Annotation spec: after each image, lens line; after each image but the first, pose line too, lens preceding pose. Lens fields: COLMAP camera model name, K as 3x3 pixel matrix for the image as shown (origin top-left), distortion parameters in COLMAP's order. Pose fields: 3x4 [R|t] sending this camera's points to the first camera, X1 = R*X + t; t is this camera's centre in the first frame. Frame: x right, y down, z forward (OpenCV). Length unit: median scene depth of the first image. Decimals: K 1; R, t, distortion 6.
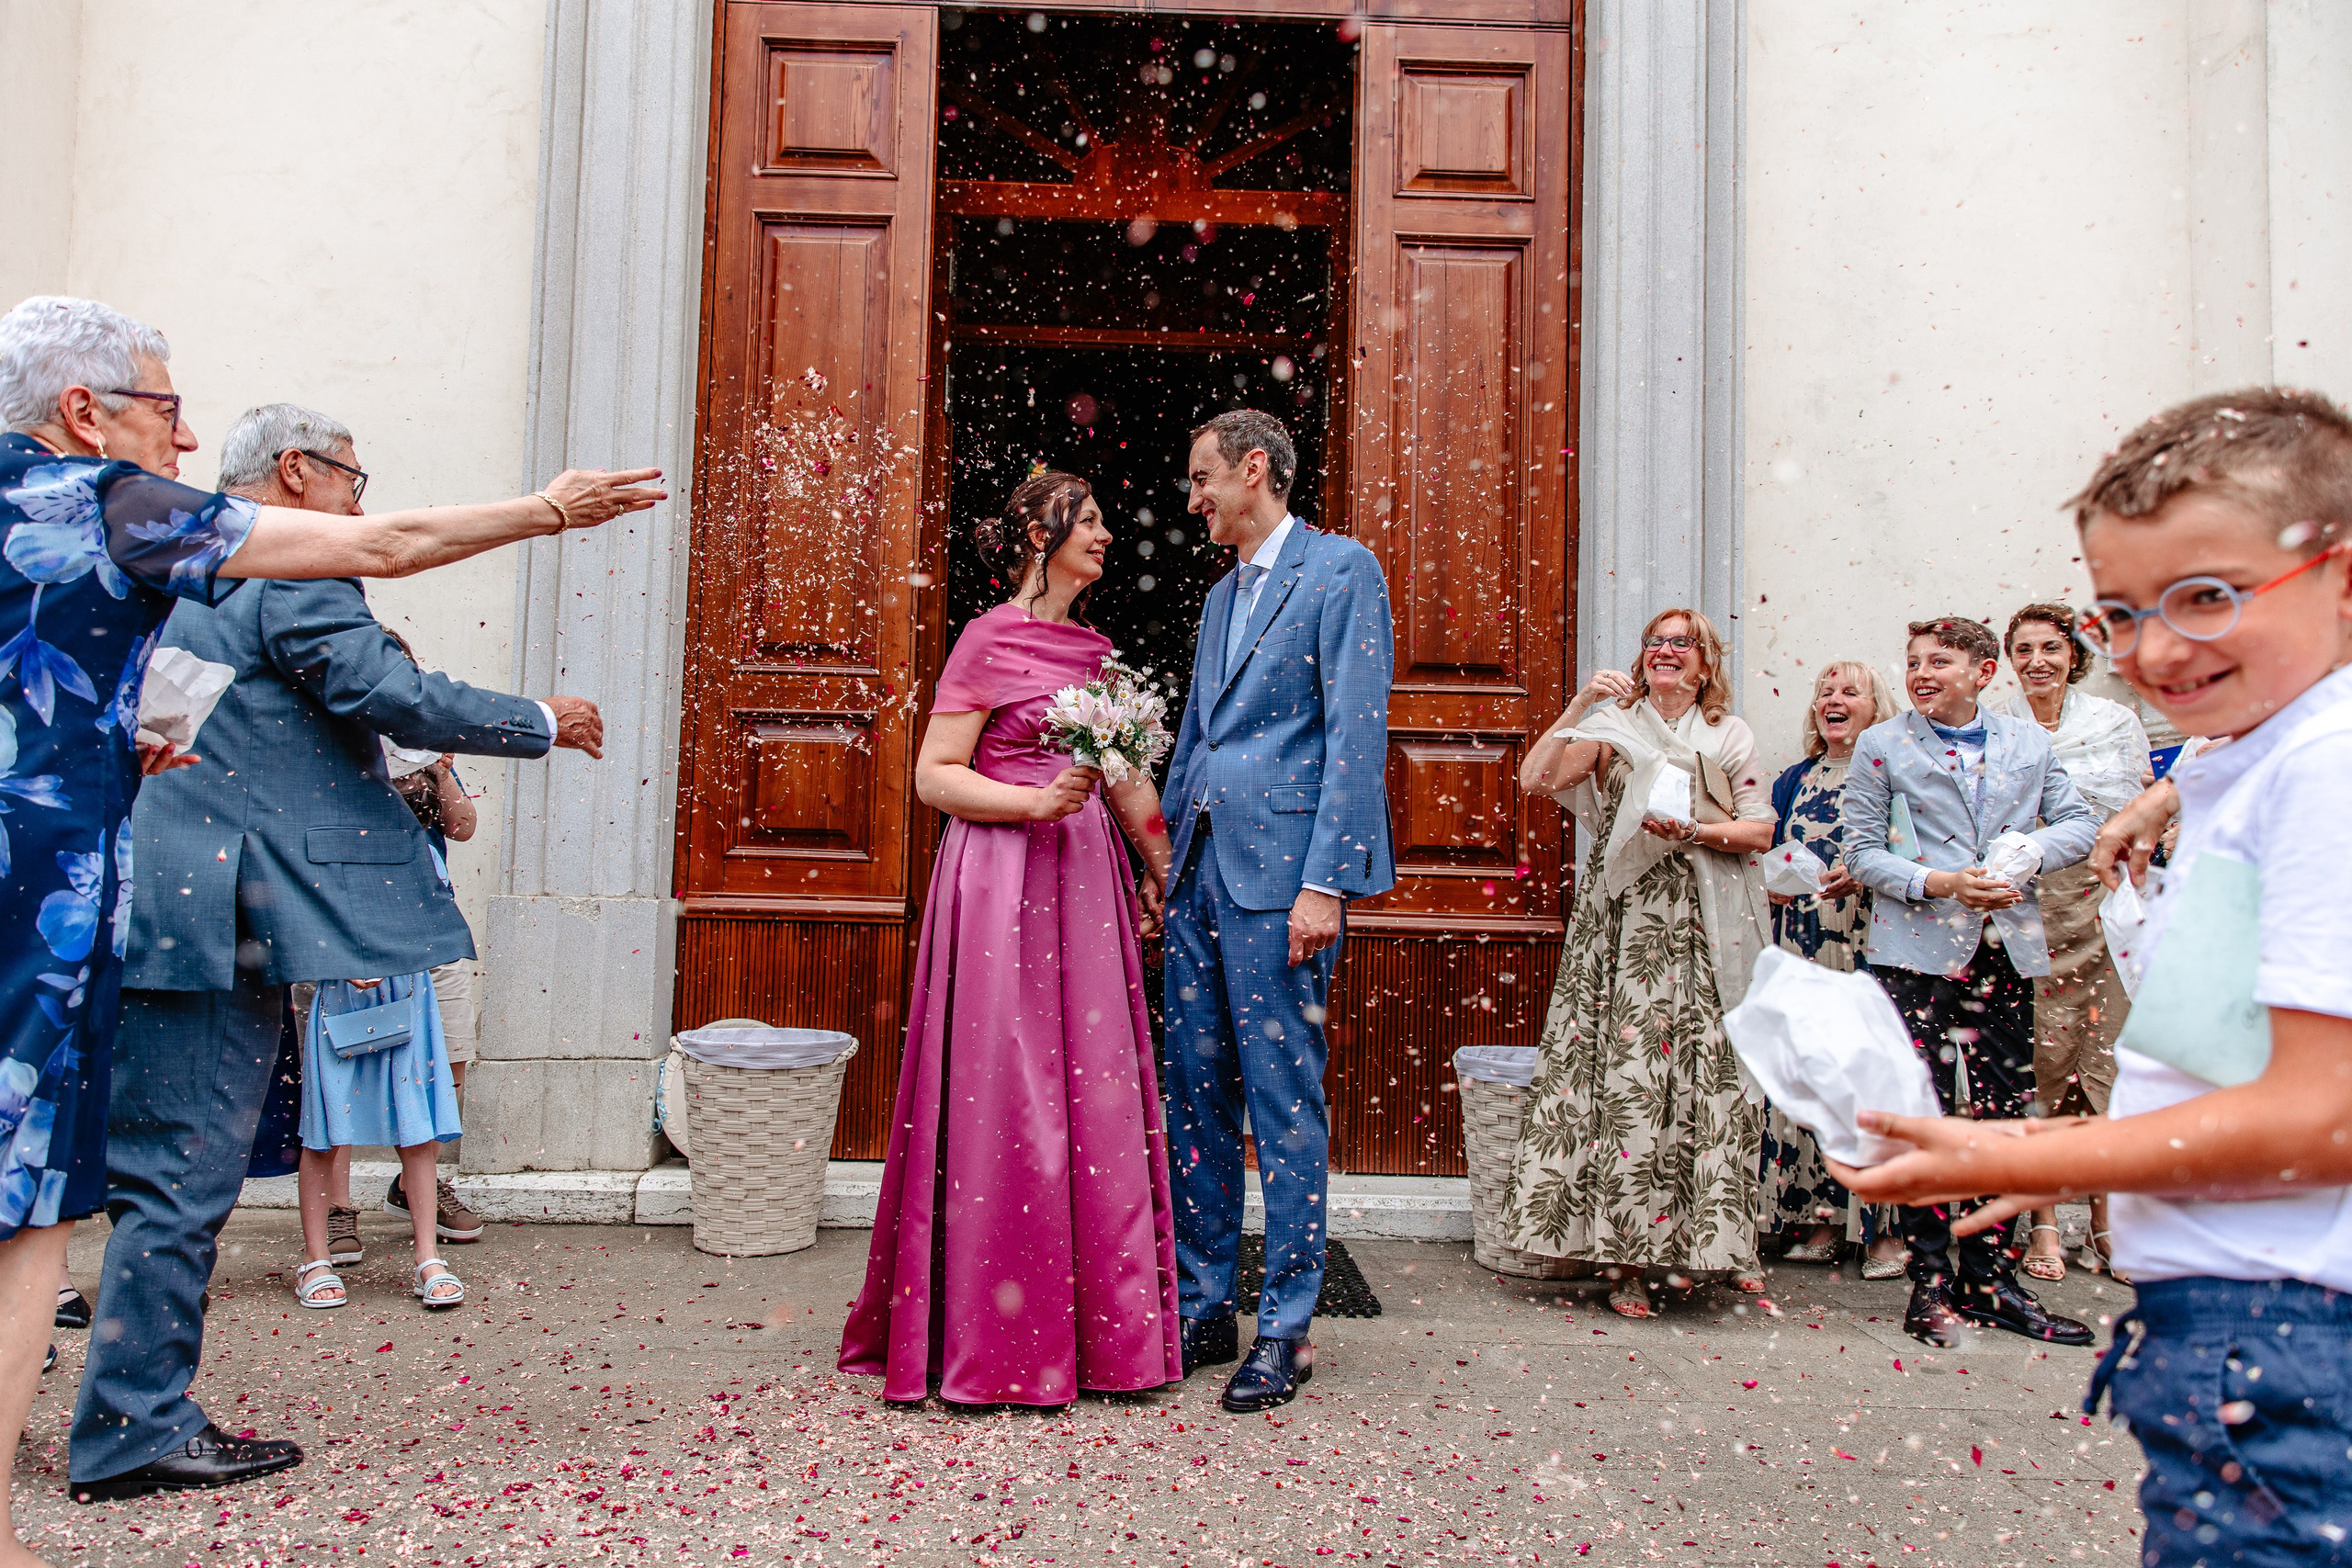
lens RADIAL K [[1573.6, 0, 1168.2], [0, 1573.6, 796.4], [0, 0, 1]] dist [-0.001654, 0.001781]
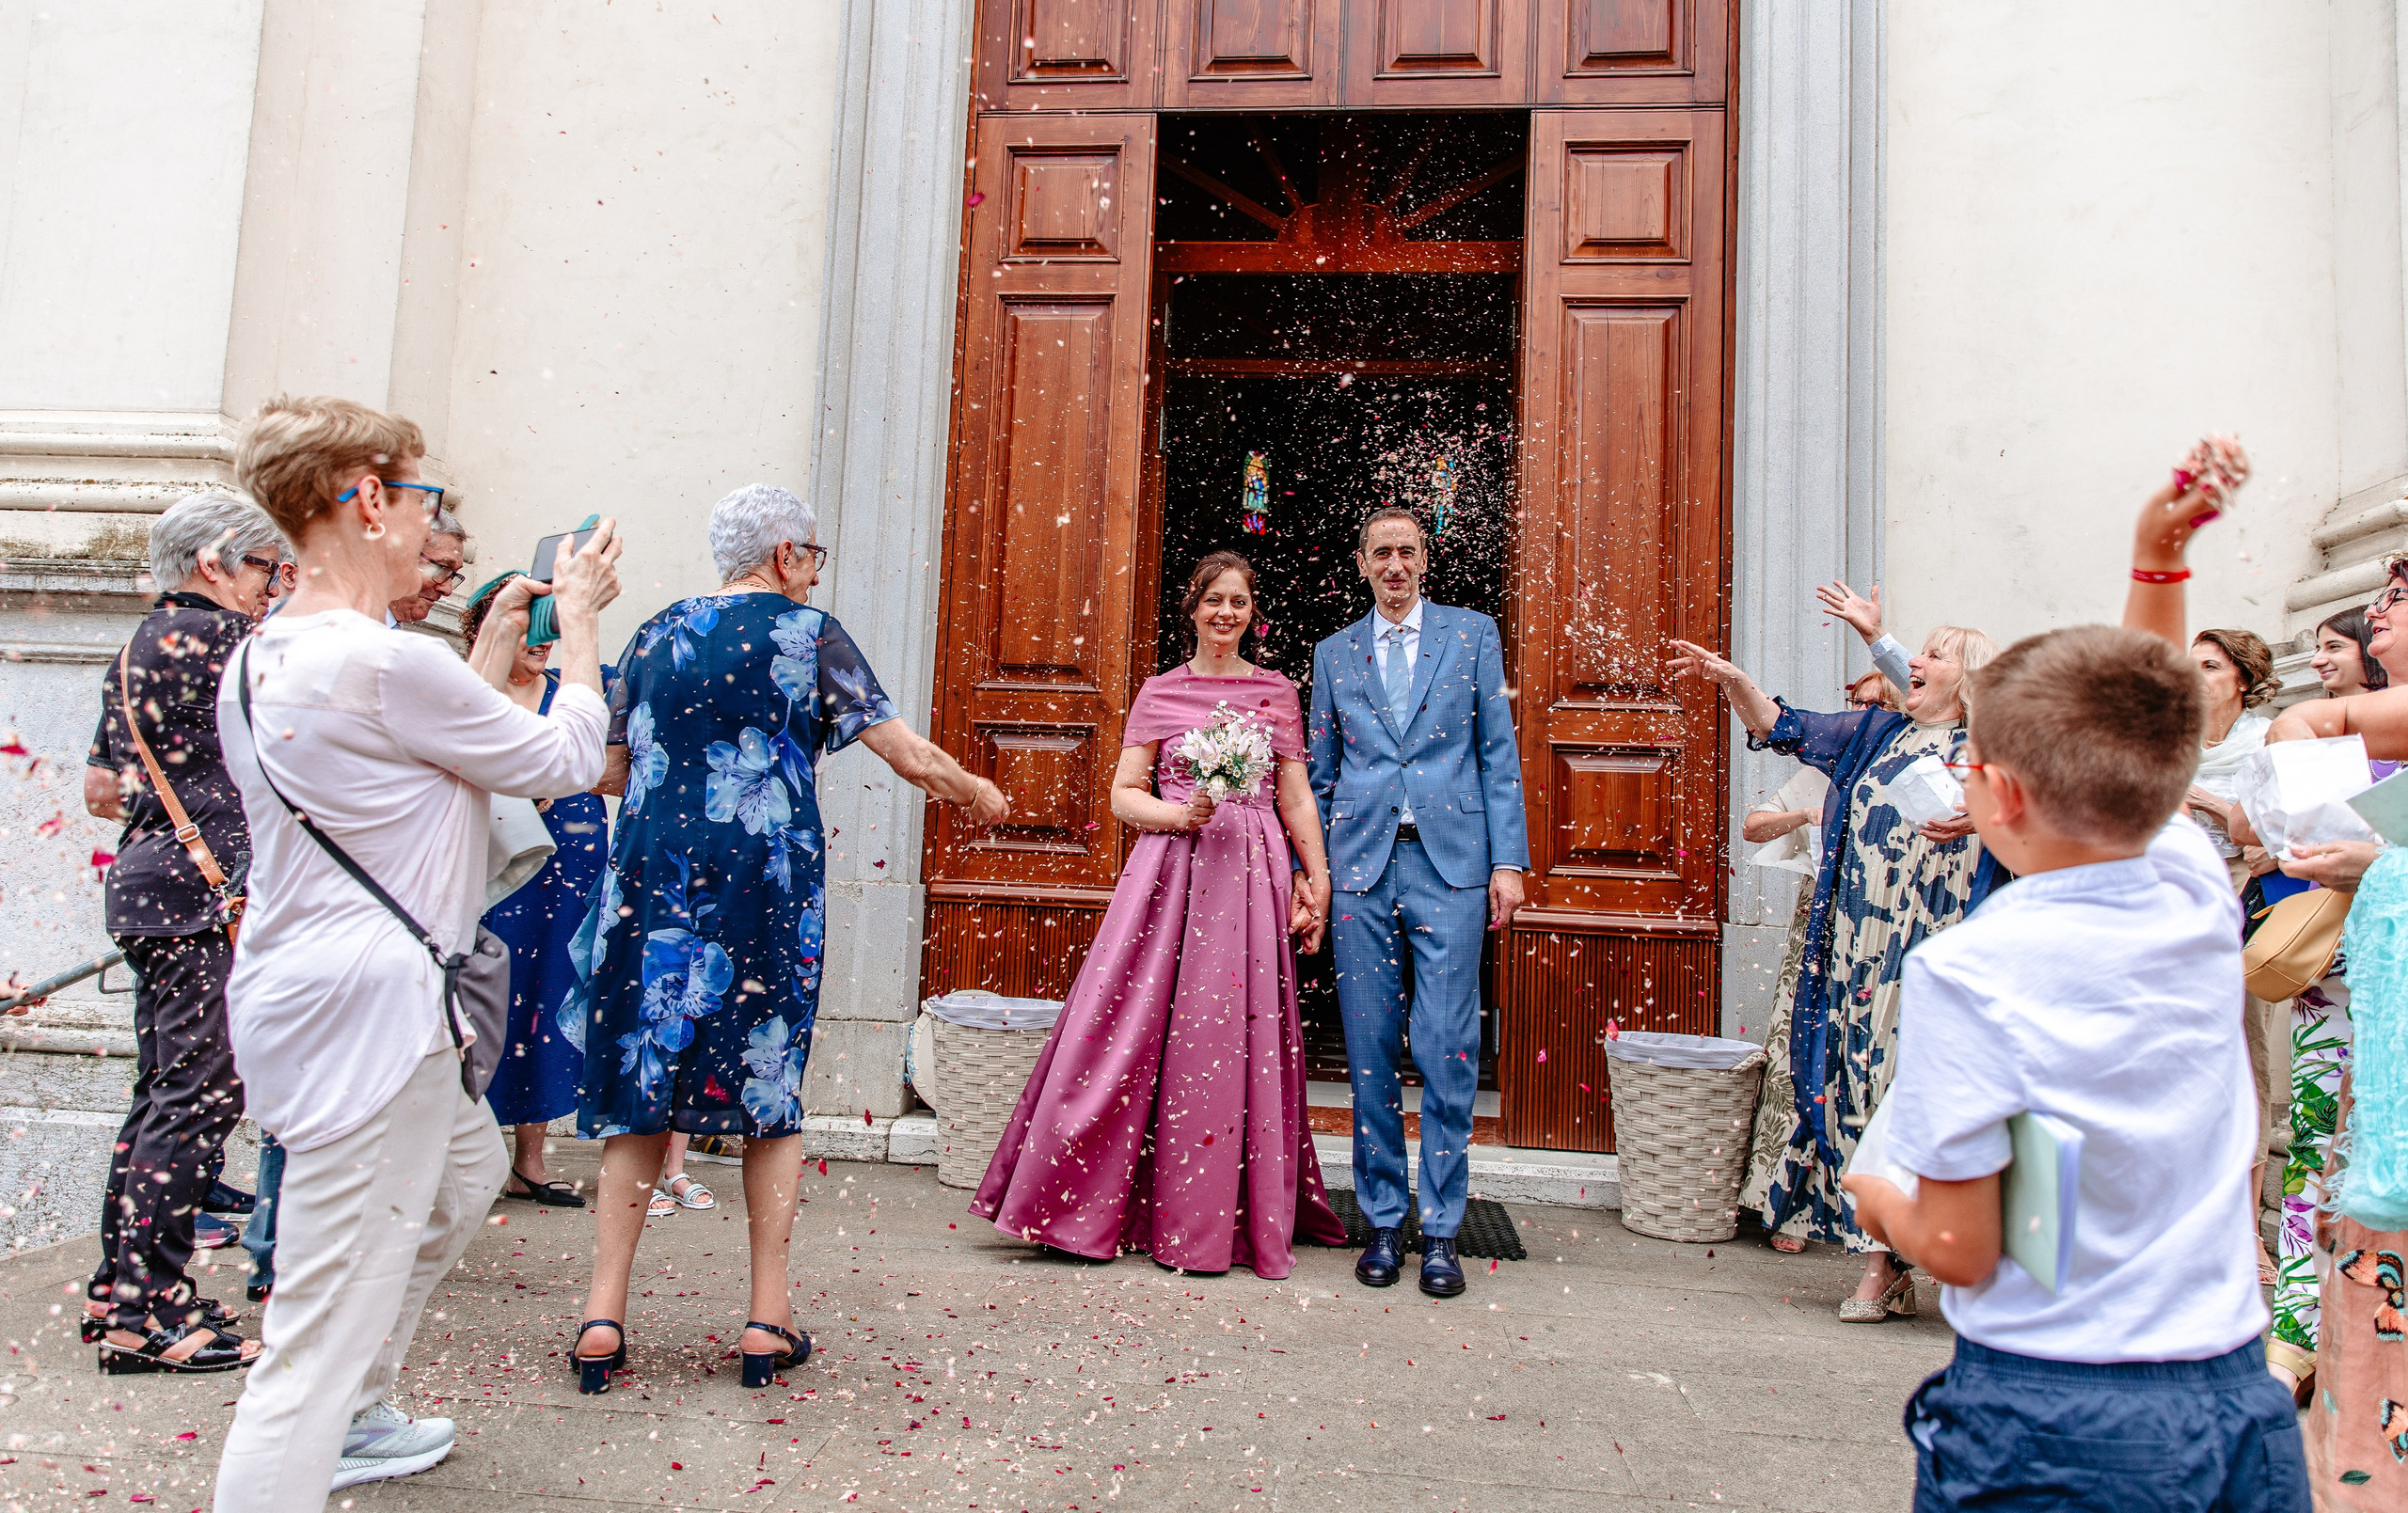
lens RADIAL K [[1720.3, 0, 1154.6], [0, 1720.3, 718.1], [0, 0, 1]] dist [-0.007498, 0.007924]
pose [[0.989667, 0.005298, -0.143290, 0.036478], [-0.011499, 0.999031, -0.042483, -0.005743], [0.142926, 0.043692, 0.988768, -0.235436]]
